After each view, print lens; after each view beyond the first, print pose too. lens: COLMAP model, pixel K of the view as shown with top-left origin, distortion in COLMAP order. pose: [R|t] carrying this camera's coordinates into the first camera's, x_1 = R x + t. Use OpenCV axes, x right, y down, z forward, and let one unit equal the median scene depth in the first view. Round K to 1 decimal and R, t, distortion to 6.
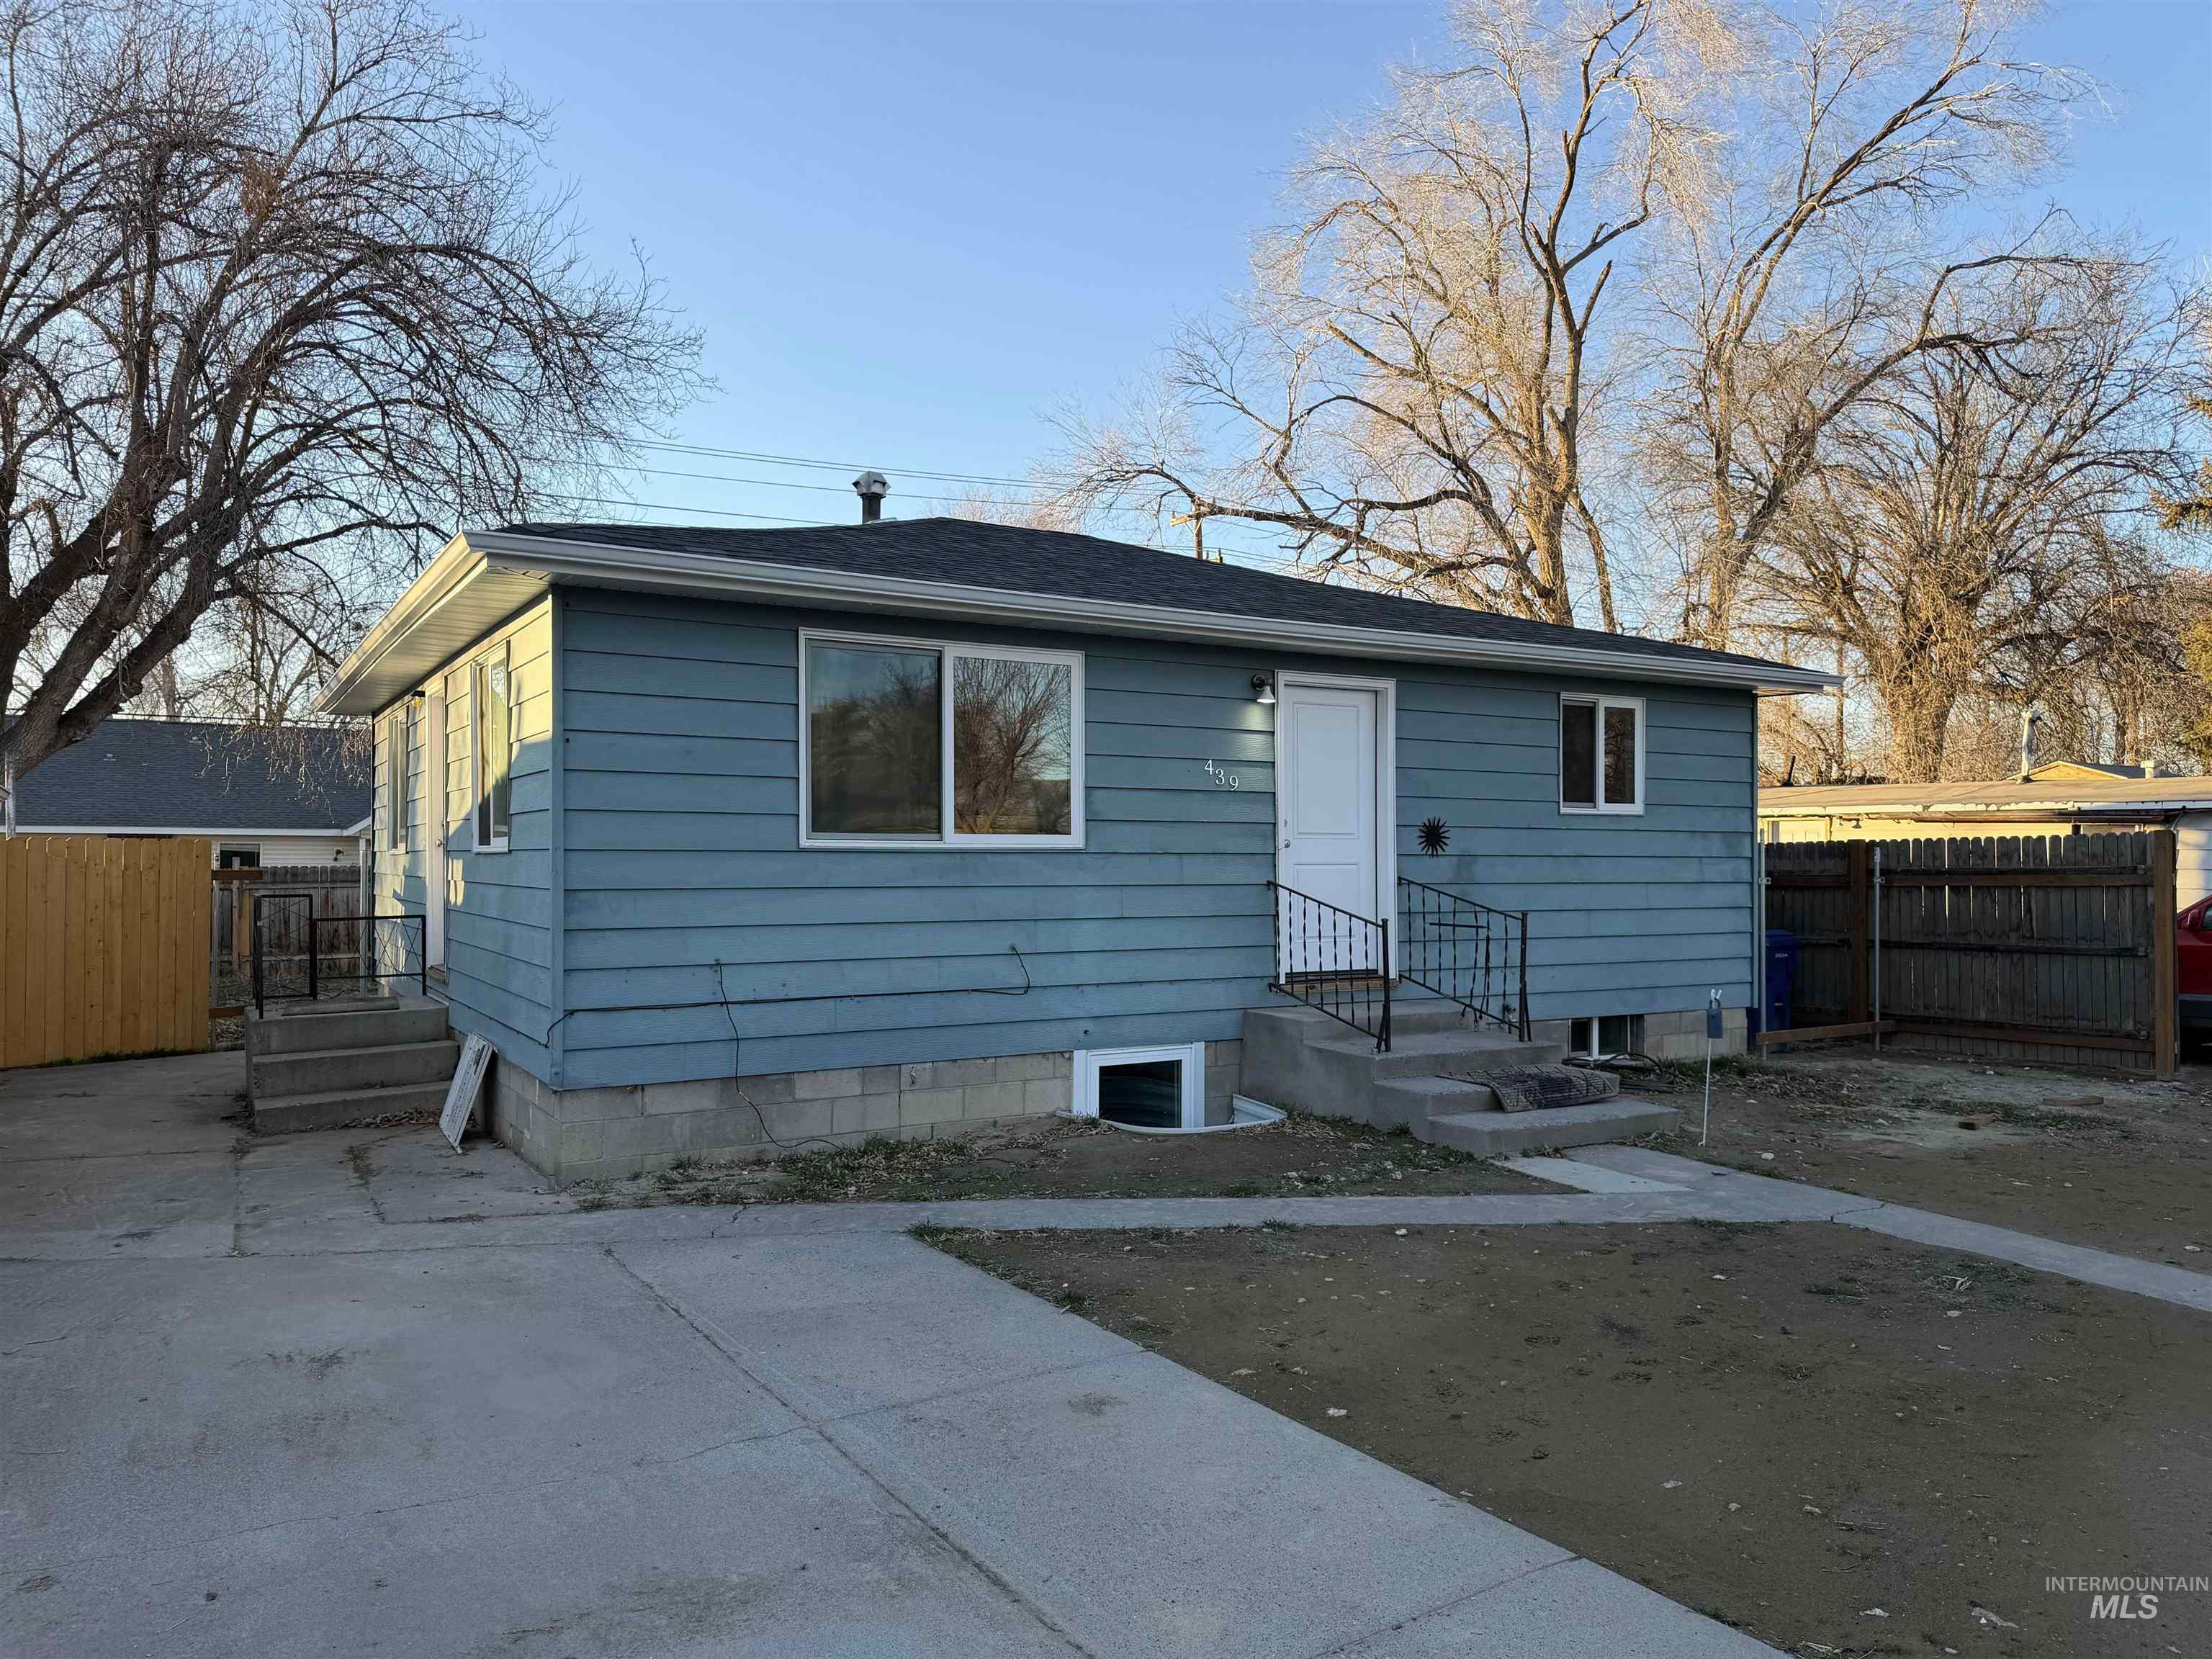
lens RADIAL K [[1546.9, 0, 1080.4], [0, 1546.9, 832.0], [0, 0, 1]] dist [0.128337, -0.193623]
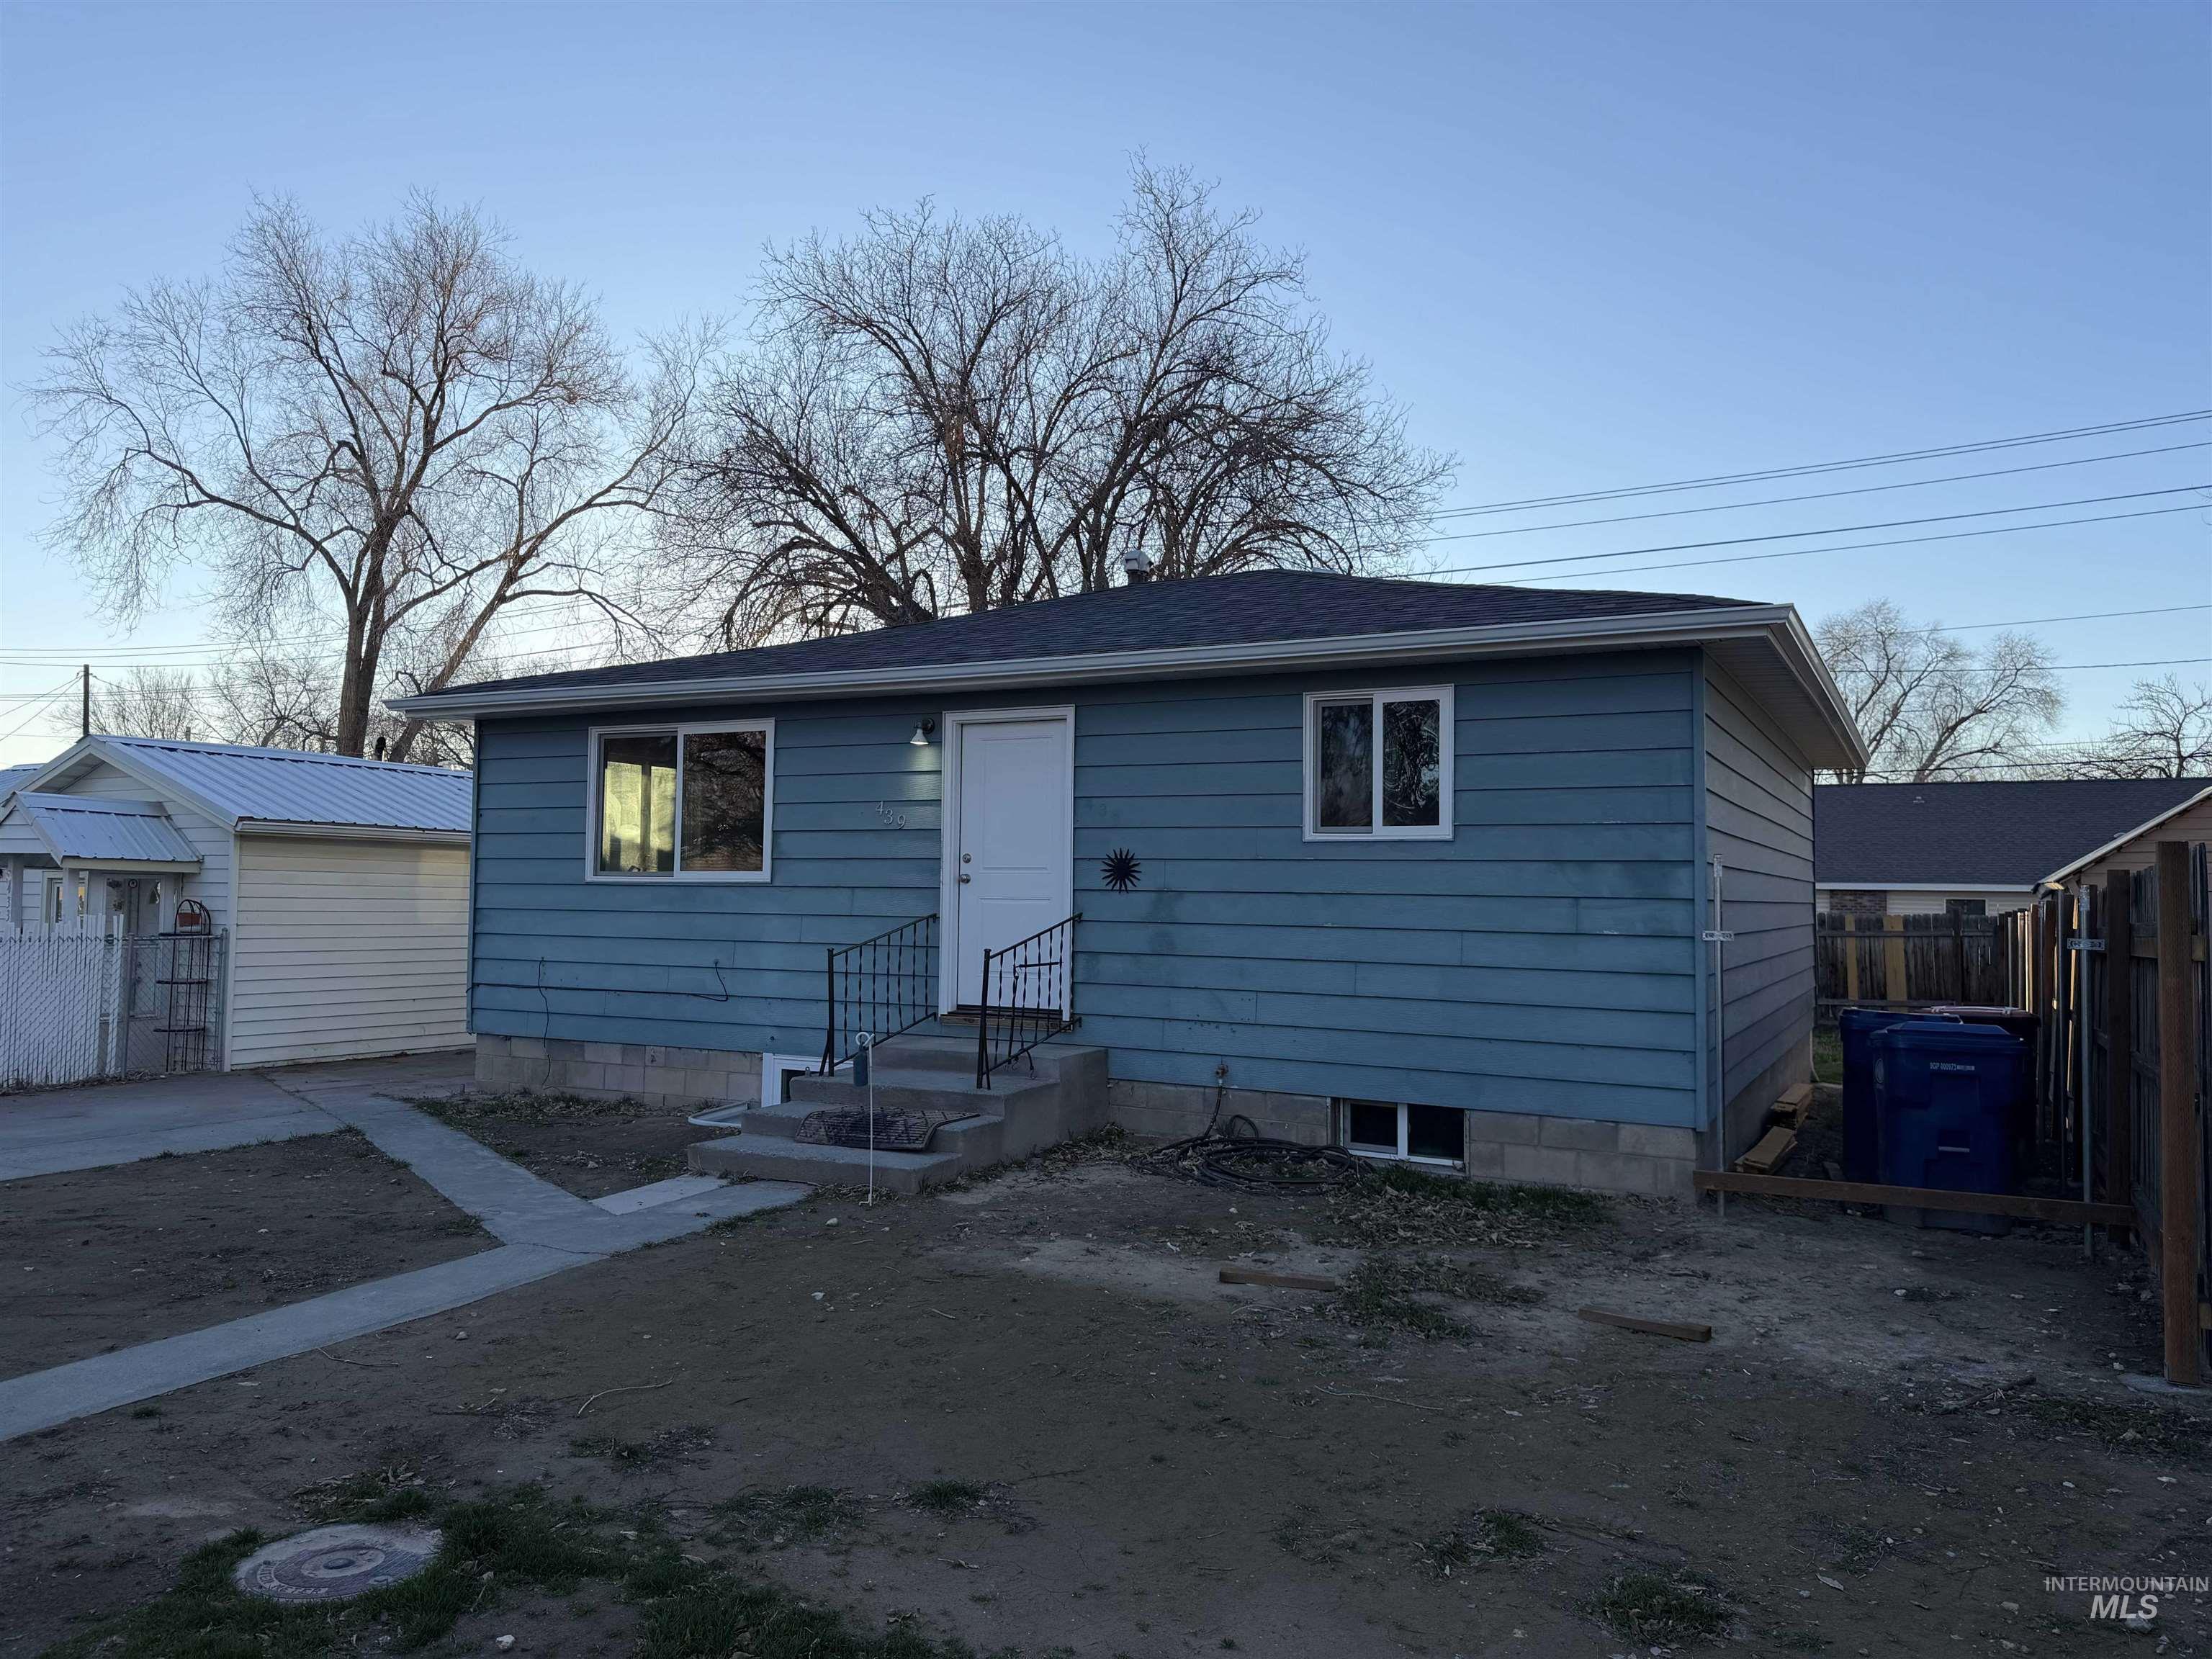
lens RADIAL K [[1546.9, 0, 1080.4], [0, 1546.9, 832.0], [0, 0, 1]] dist [0.128337, -0.193623]
pose [[0.513567, -0.032118, -0.857448, 1.116190], [0.000896, 0.999319, -0.036896, 0.015562], [0.858049, 0.018180, 0.513246, 0.573456]]
